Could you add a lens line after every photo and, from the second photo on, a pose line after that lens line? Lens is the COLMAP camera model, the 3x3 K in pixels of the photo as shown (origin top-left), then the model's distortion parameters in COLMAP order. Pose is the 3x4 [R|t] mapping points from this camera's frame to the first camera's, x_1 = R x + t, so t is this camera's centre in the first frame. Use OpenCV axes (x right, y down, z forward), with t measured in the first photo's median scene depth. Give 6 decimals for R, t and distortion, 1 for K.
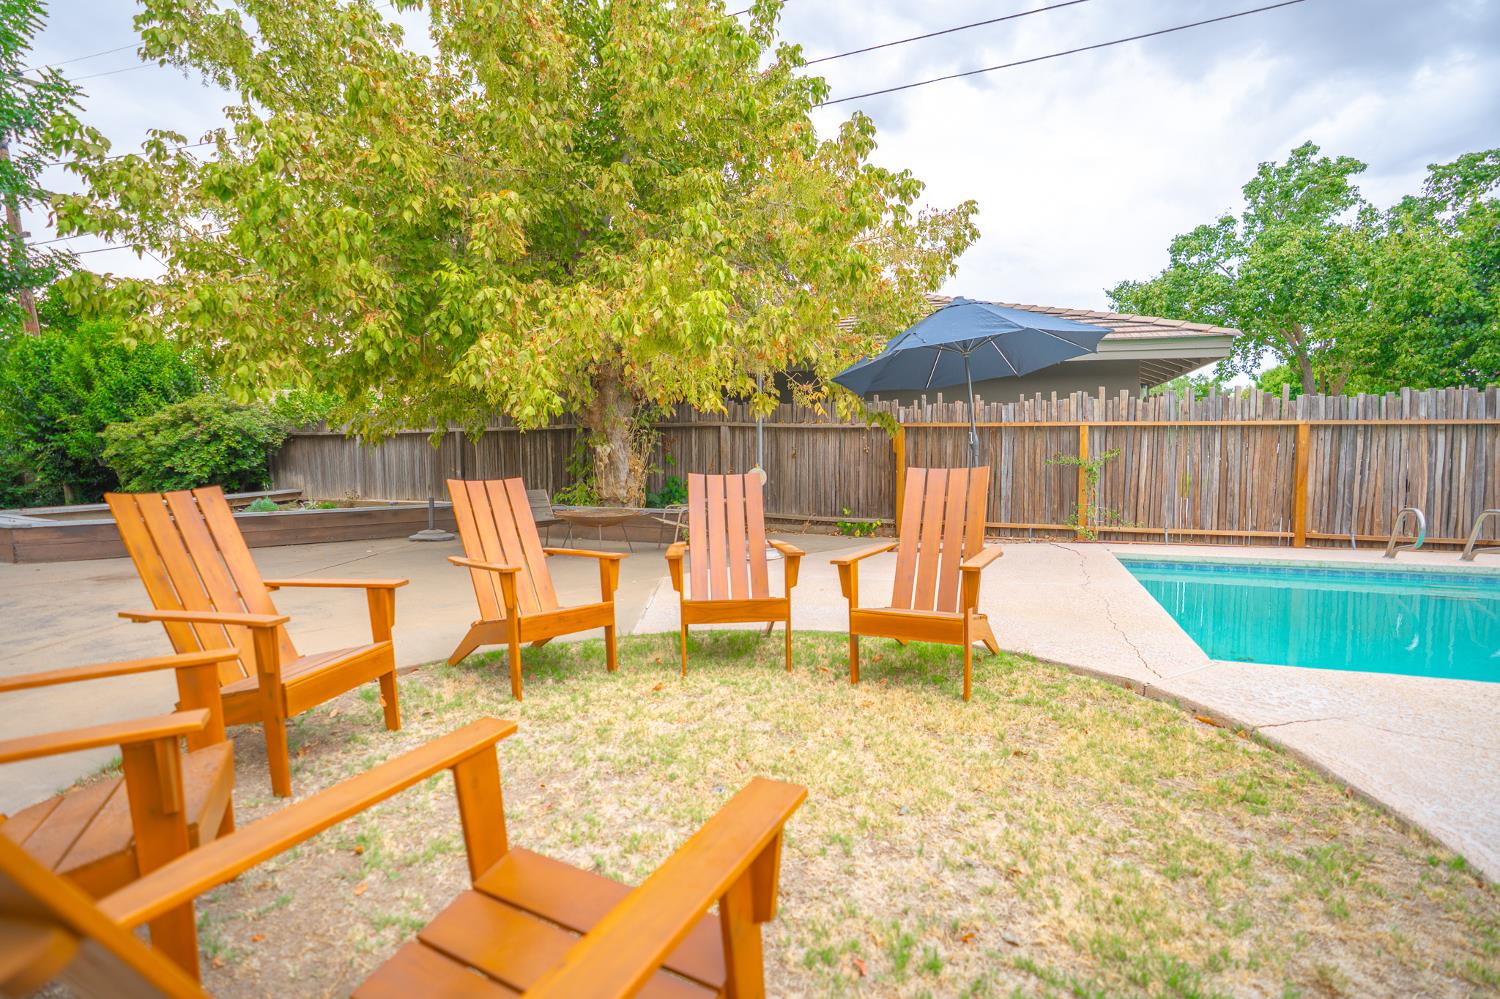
lens RADIAL K [[693.6, 0, 757.1], [0, 693.6, 495.7], [0, 0, 1]] dist [-0.060881, 0.018159]
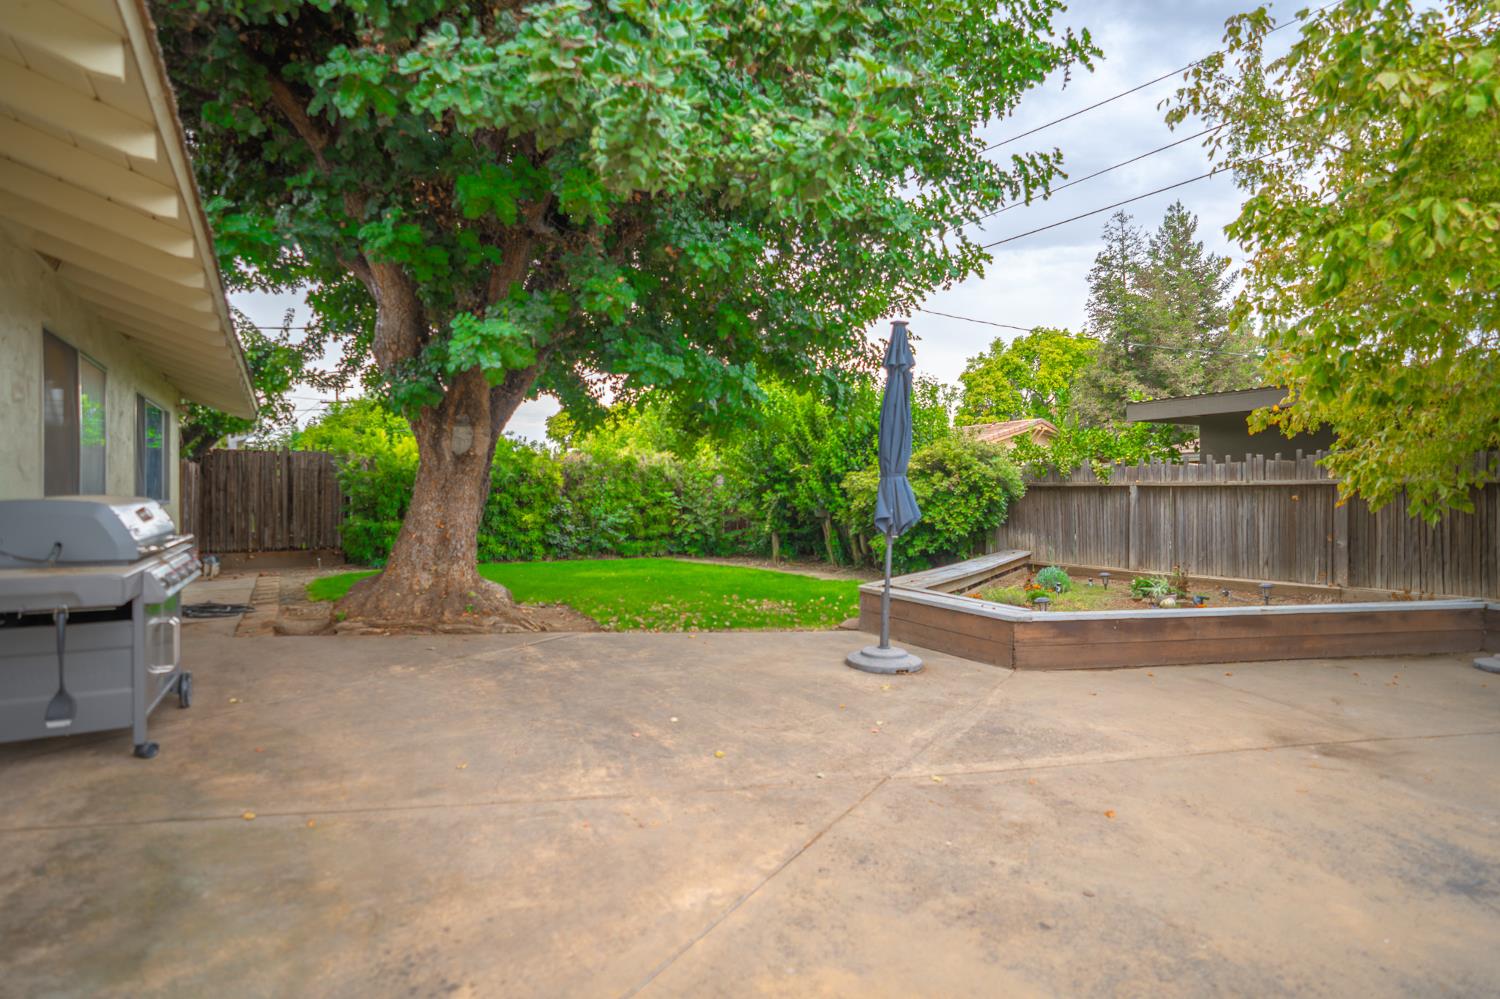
lens RADIAL K [[693.6, 0, 747.9], [0, 693.6, 486.7], [0, 0, 1]] dist [-0.060881, 0.018159]
pose [[0.824252, 0.001672, -0.566221, -0.712841], [-0.045681, 0.996932, -0.063554, -0.027890], [0.564377, 0.078250, 0.821800, 0.152740]]
